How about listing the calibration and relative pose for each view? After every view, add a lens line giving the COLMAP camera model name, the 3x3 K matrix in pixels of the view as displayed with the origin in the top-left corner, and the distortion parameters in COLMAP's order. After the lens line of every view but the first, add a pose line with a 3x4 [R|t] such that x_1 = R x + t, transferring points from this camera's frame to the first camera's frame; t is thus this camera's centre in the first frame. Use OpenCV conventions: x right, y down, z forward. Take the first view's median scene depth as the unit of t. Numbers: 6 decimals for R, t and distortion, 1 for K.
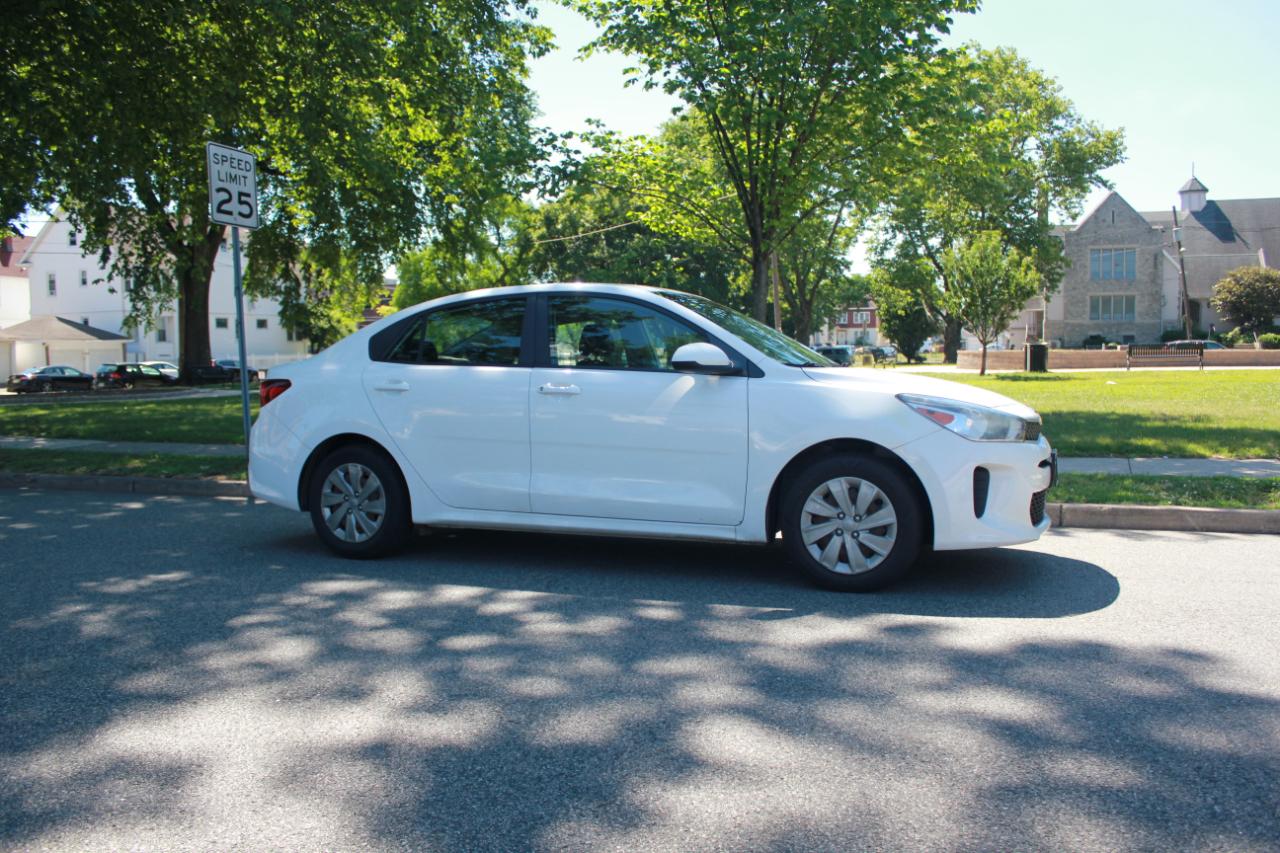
lens RADIAL K [[1068.6, 0, 637.6], [0, 1068.6, 431.2], [0, 0, 1]] dist [-0.131904, 0.066884]
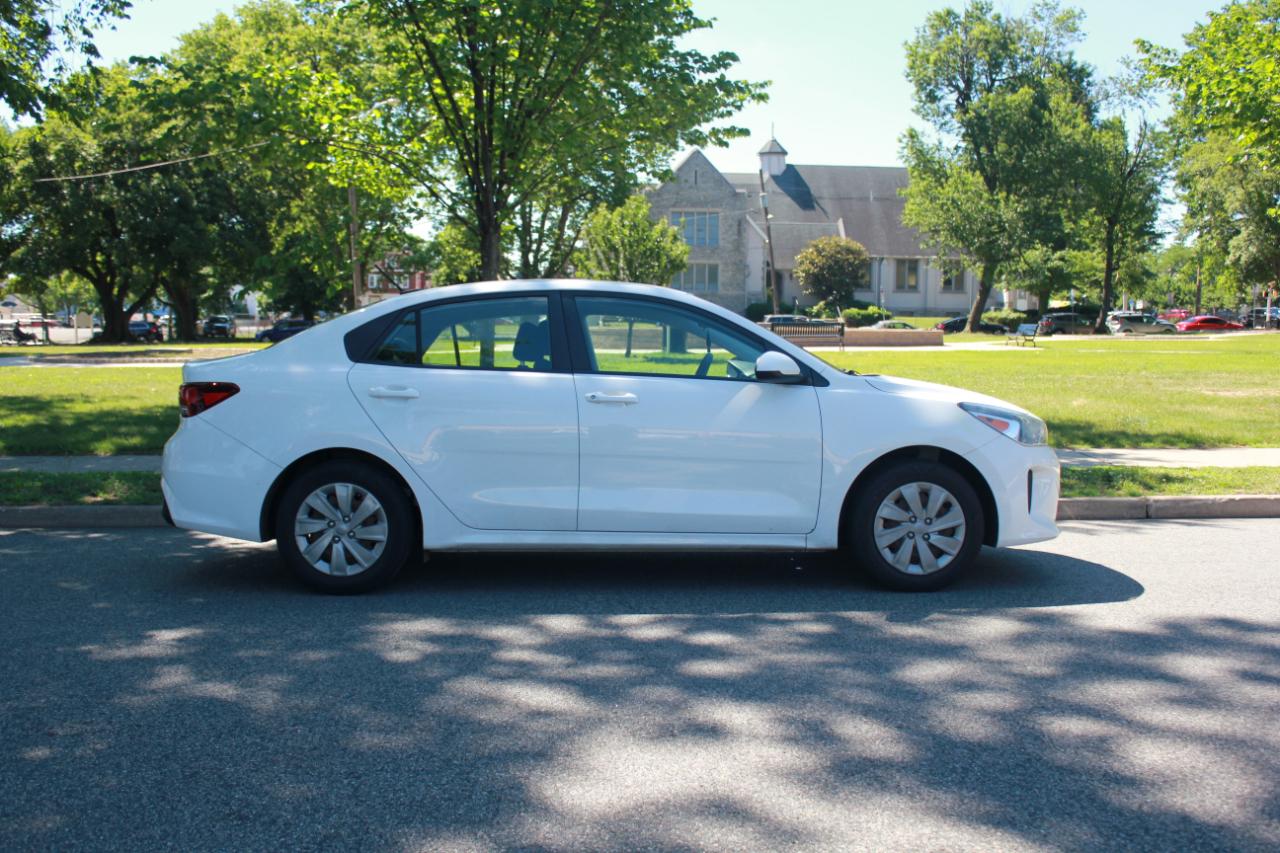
lens RADIAL K [[1272.3, 0, 651.5], [0, 1272.3, 410.8], [0, 0, 1]] dist [-0.100205, 0.000000]
pose [[0.915976, -0.010518, 0.401094, -0.185461], [0.011962, 0.999928, -0.001097, -0.009821], [-0.401054, 0.005802, 0.916036, -0.012194]]
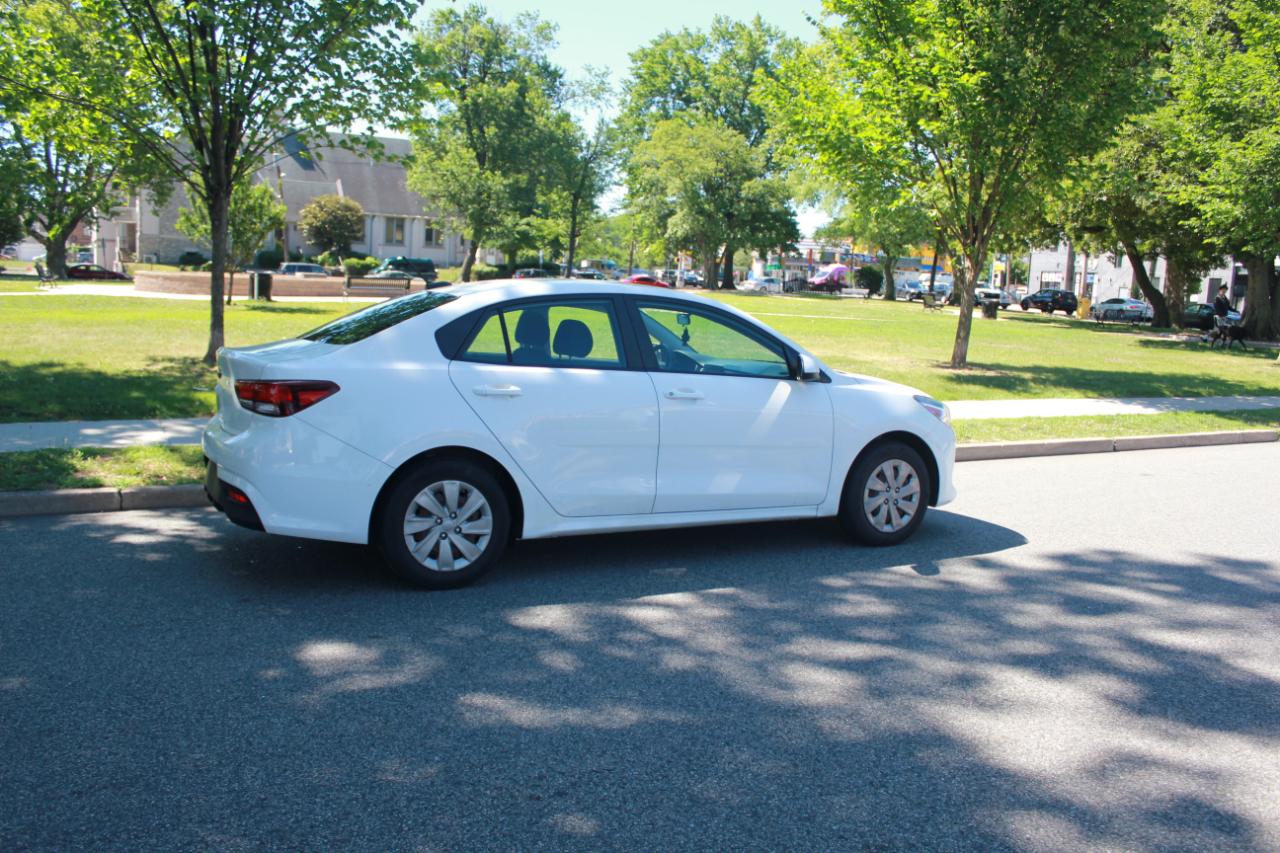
lens RADIAL K [[1068.6, 0, 643.8], [0, 1068.6, 412.6], [0, 0, 1]] dist [-0.131904, 0.066884]
pose [[0.649264, -0.048298, 0.759028, -0.341135], [-0.002272, 0.997854, 0.065438, -0.034194], [-0.760560, -0.044211, 0.647761, 0.132163]]
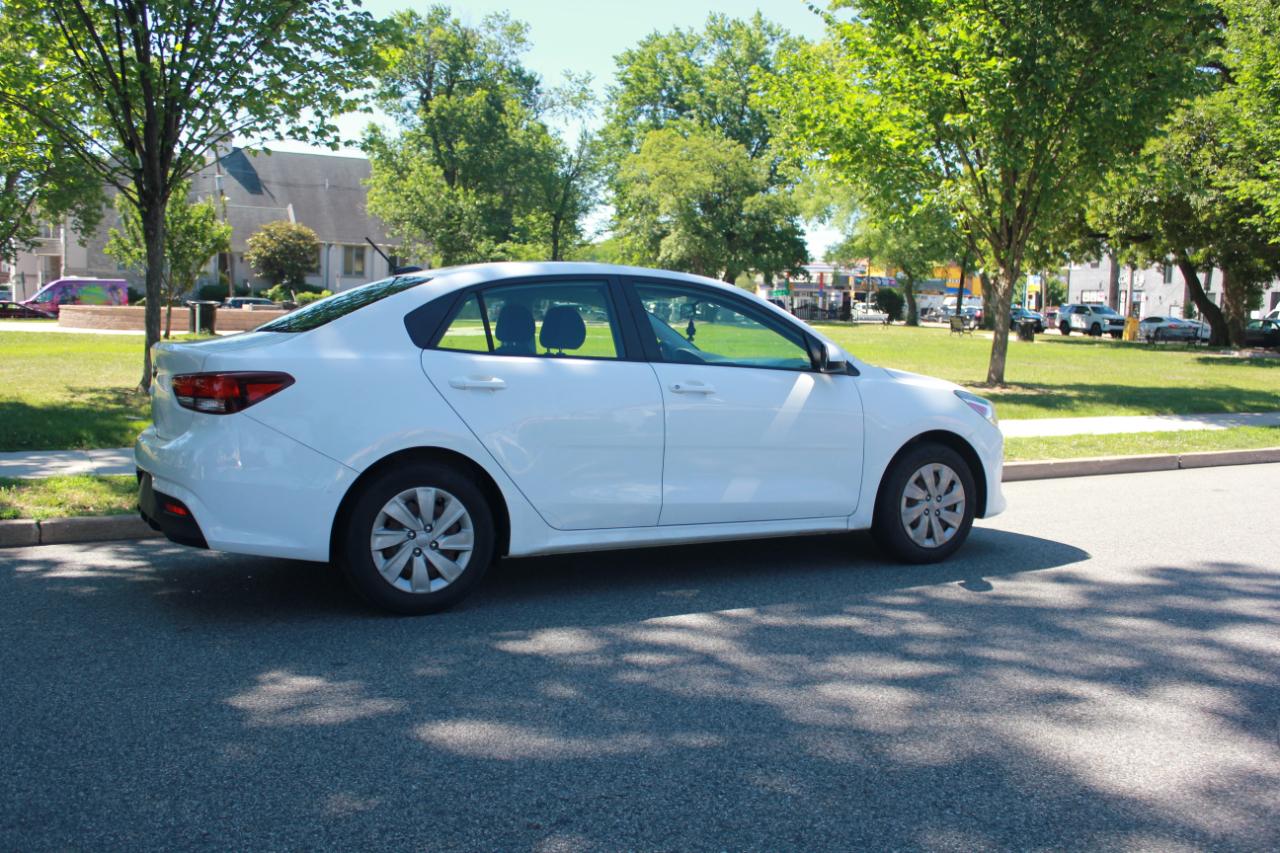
lens RADIAL K [[1196.5, 0, 646.8], [0, 1196.5, 432.9], [0, 0, 1]] dist [-0.084846, 0.000000]
pose [[0.642391, -0.043849, 0.765122, -0.335391], [0.018434, 0.998957, 0.041773, -0.016712], [-0.766155, -0.012730, 0.642529, 0.141156]]
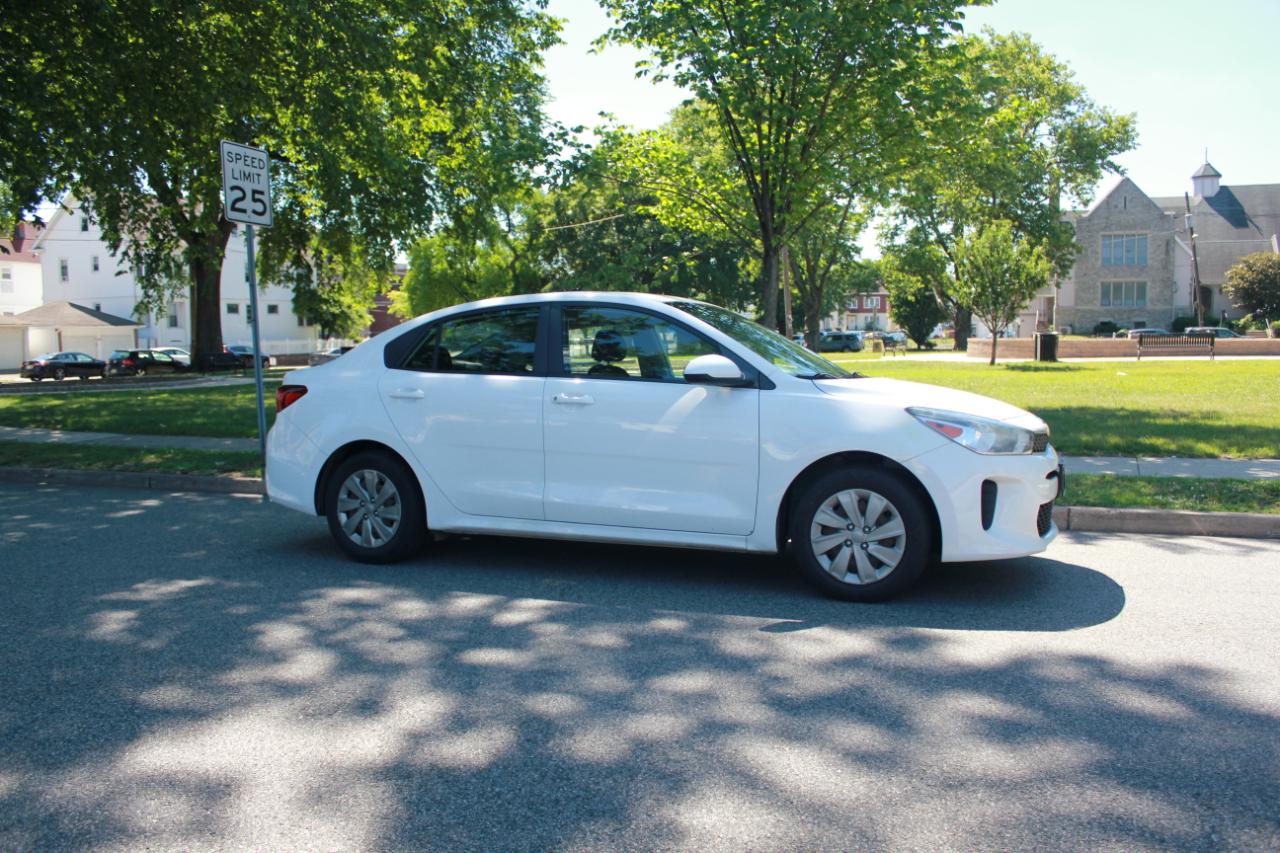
lens RADIAL K [[1068.6, 0, 636.0], [0, 1068.6, 425.2], [0, 0, 1]] dist [-0.131904, 0.066884]
pose [[0.999944, 0.002216, -0.010367, -0.001044], [-0.002120, 0.999955, 0.009234, -0.009134], [0.010387, -0.009211, 0.999904, -0.005142]]
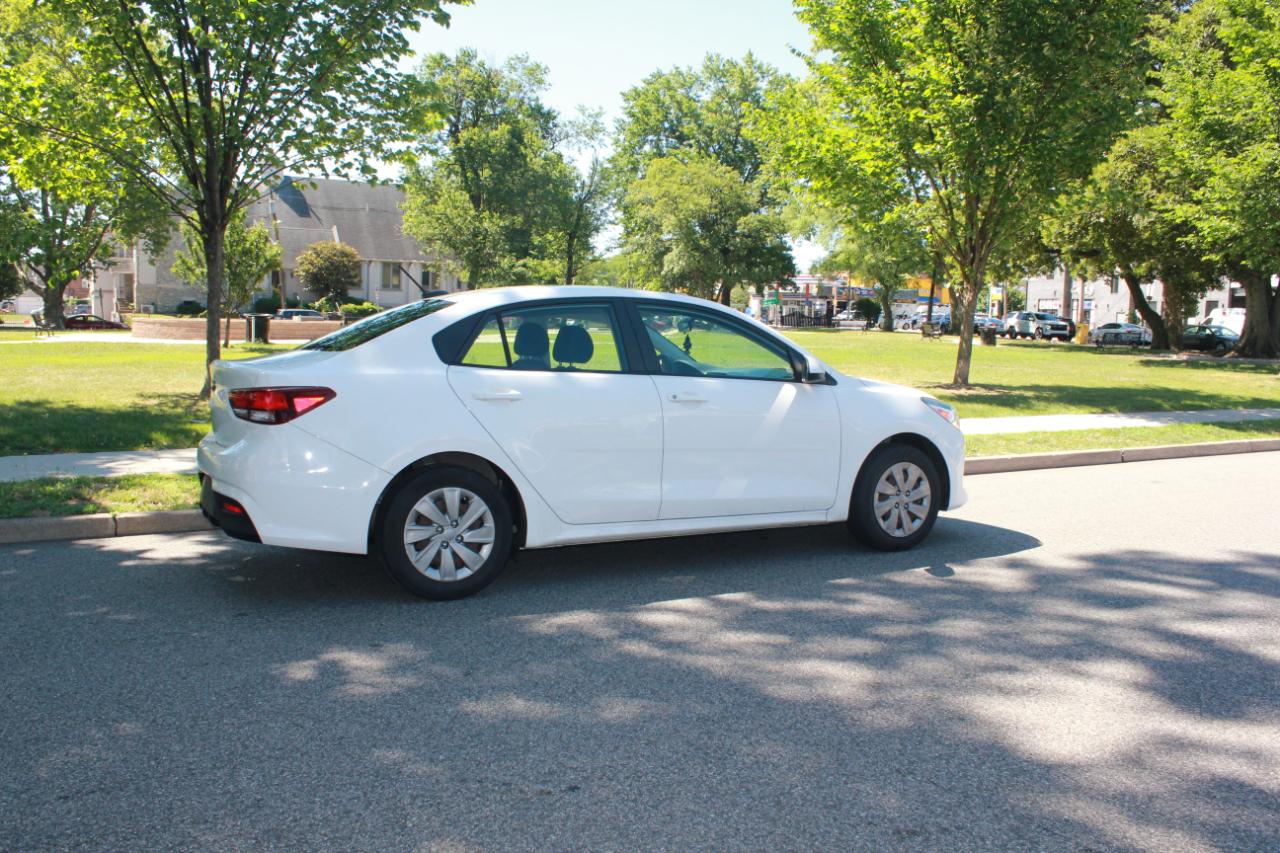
lens RADIAL K [[1068.6, 0, 645.3], [0, 1068.6, 427.9], [0, 0, 1]] dist [-0.131904, 0.066884]
pose [[0.647215, -0.046979, 0.760859, -0.335992], [0.022695, 0.998844, 0.042369, -0.020618], [-0.761970, -0.010154, 0.647533, 0.138358]]
